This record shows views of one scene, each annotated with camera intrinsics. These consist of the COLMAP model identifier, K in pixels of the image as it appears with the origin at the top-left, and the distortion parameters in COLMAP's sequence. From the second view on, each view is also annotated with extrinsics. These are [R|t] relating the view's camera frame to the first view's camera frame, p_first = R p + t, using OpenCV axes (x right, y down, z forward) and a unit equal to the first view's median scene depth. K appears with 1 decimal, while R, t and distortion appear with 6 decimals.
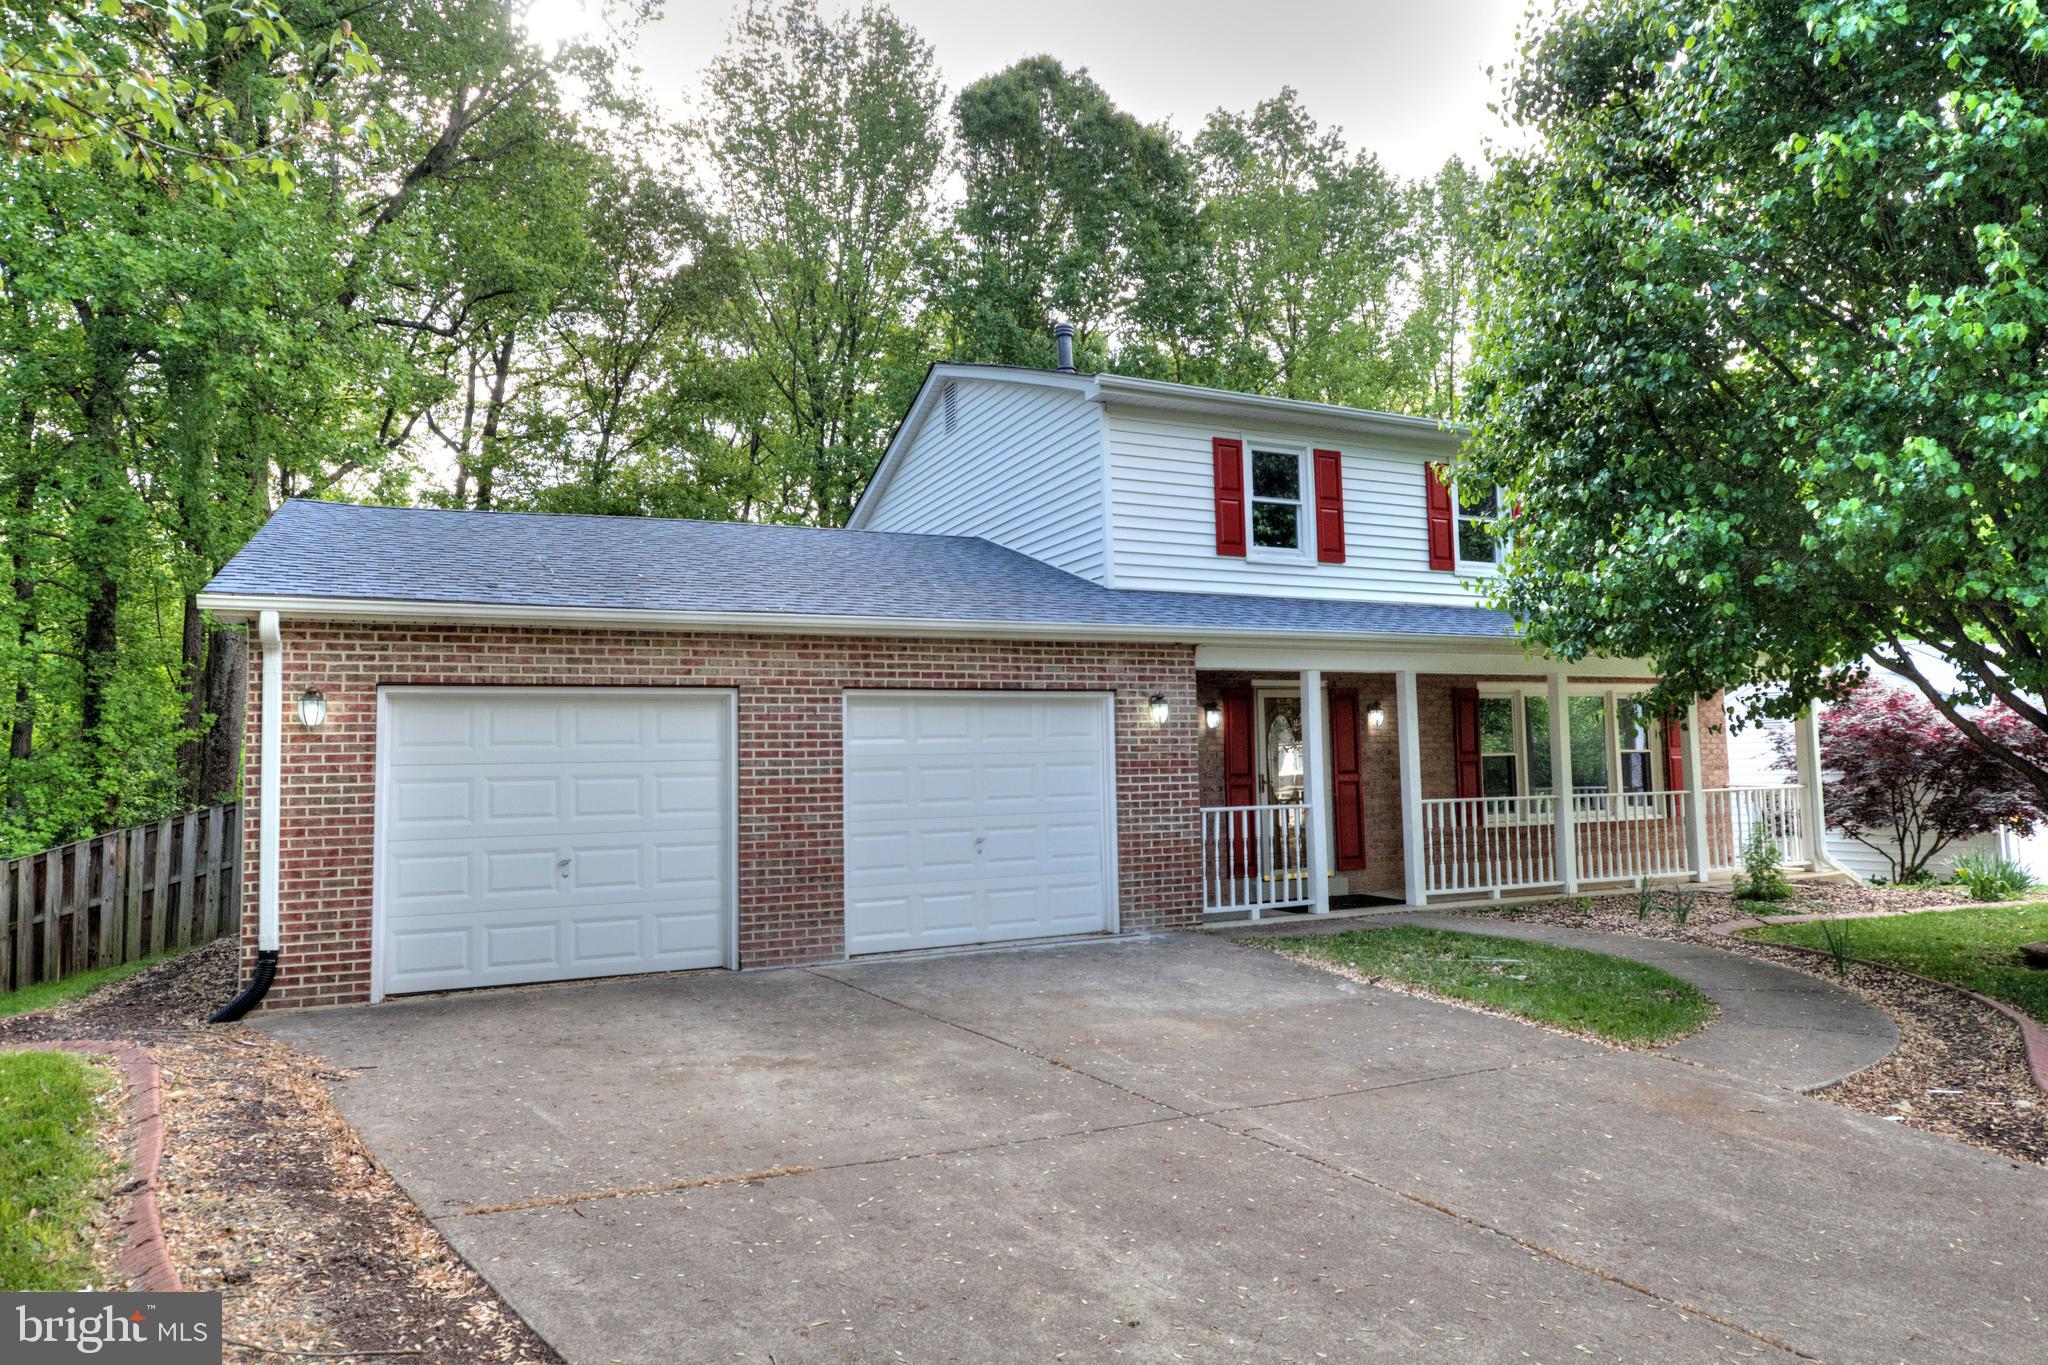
lens RADIAL K [[1271.7, 0, 1025.9], [0, 1271.7, 686.0], [0, 0, 1]] dist [-0.032931, 0.001385]
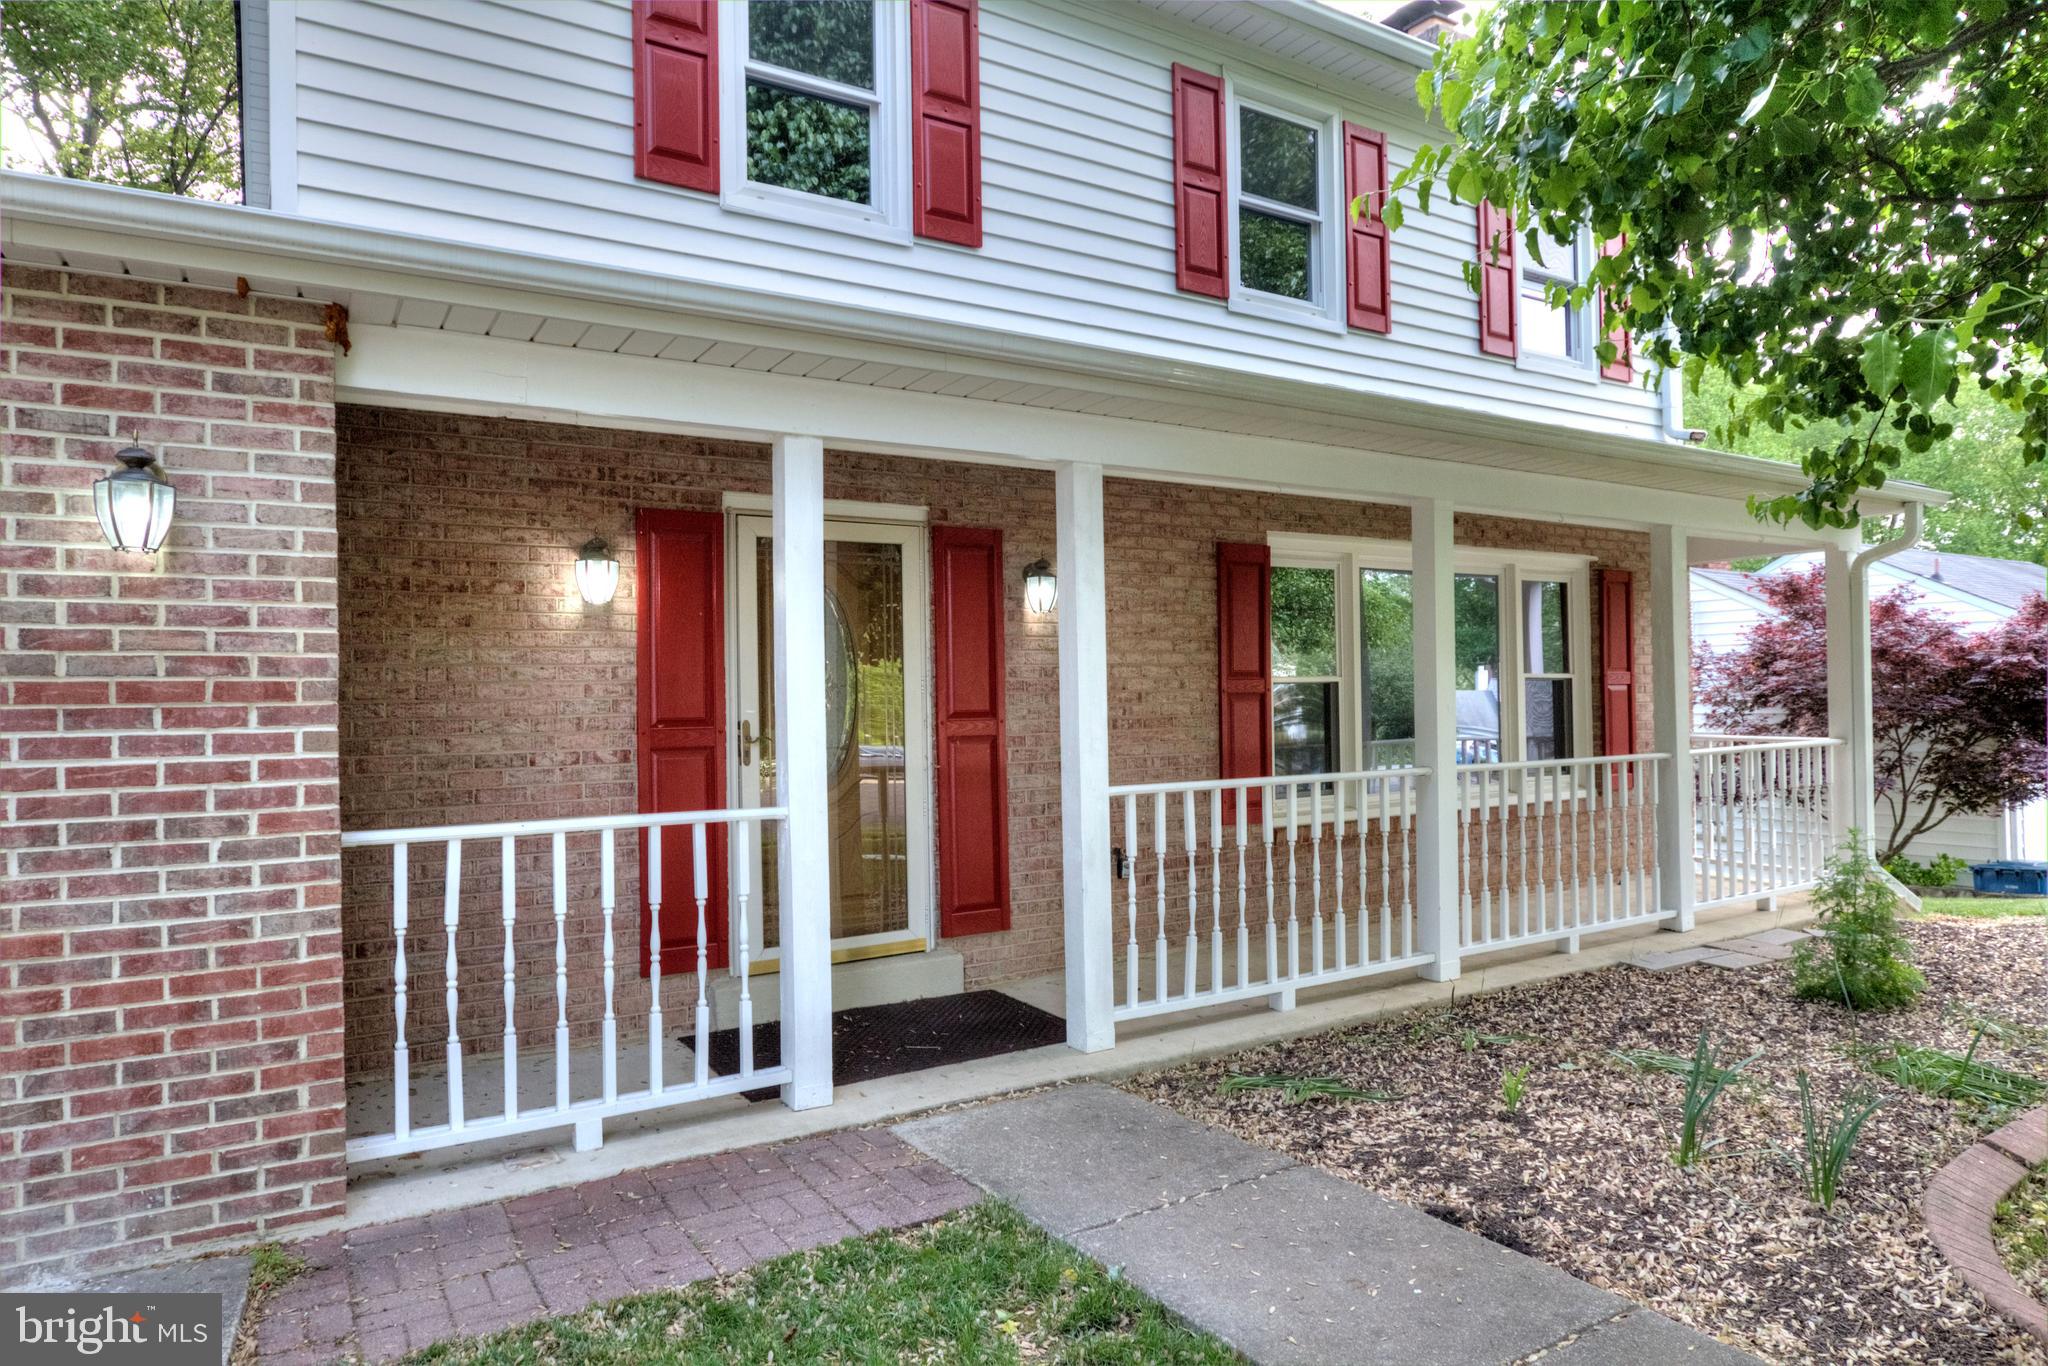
lens RADIAL K [[1123.1, 0, 1026.2], [0, 1123.1, 692.8], [0, 0, 1]] dist [-0.007303, -0.000743]
pose [[0.994865, 0.006610, 0.100992, 0.288177], [-0.012946, 0.997979, 0.062206, 0.043946], [-0.100377, -0.063194, 0.992941, 0.750782]]
